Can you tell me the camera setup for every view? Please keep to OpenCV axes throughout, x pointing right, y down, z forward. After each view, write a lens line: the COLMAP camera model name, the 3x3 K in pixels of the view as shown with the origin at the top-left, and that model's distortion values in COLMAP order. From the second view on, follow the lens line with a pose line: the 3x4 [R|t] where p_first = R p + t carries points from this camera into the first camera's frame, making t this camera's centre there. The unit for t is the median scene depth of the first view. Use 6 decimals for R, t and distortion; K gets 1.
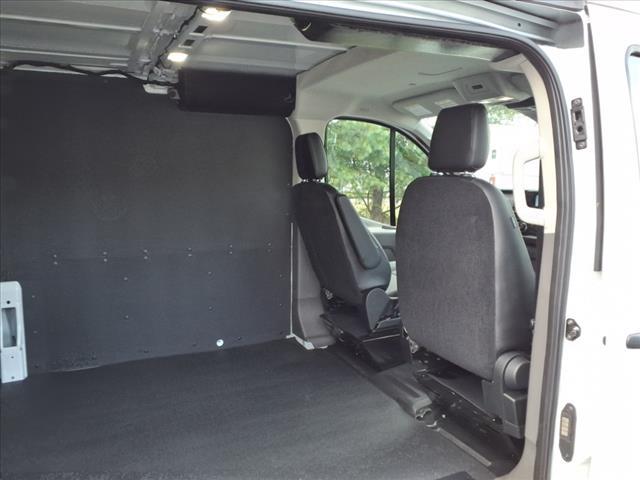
lens RADIAL K [[525.9, 0, 335.5], [0, 525.9, 243.2], [0, 0, 1]] dist [0.036550, -0.010947]
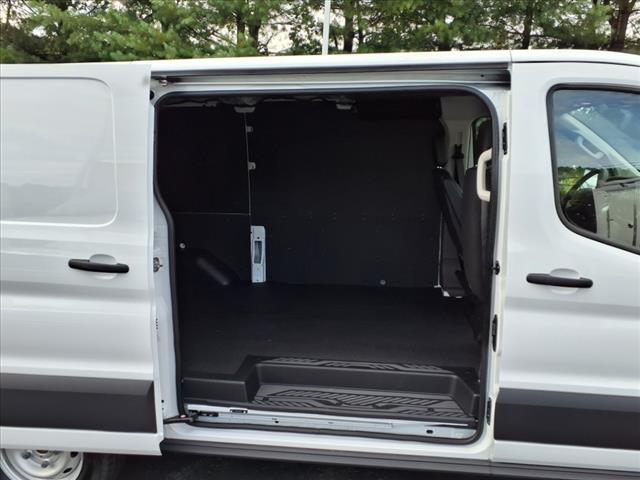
lens RADIAL K [[525.9, 0, 335.5], [0, 525.9, 243.2], [0, 0, 1]] dist [0.036550, -0.010947]
pose [[0.861733, 0.084347, -0.500302, 0.440880], [-0.066409, 0.996352, 0.053593, 0.020537], [0.502997, -0.012958, 0.864191, -0.334299]]
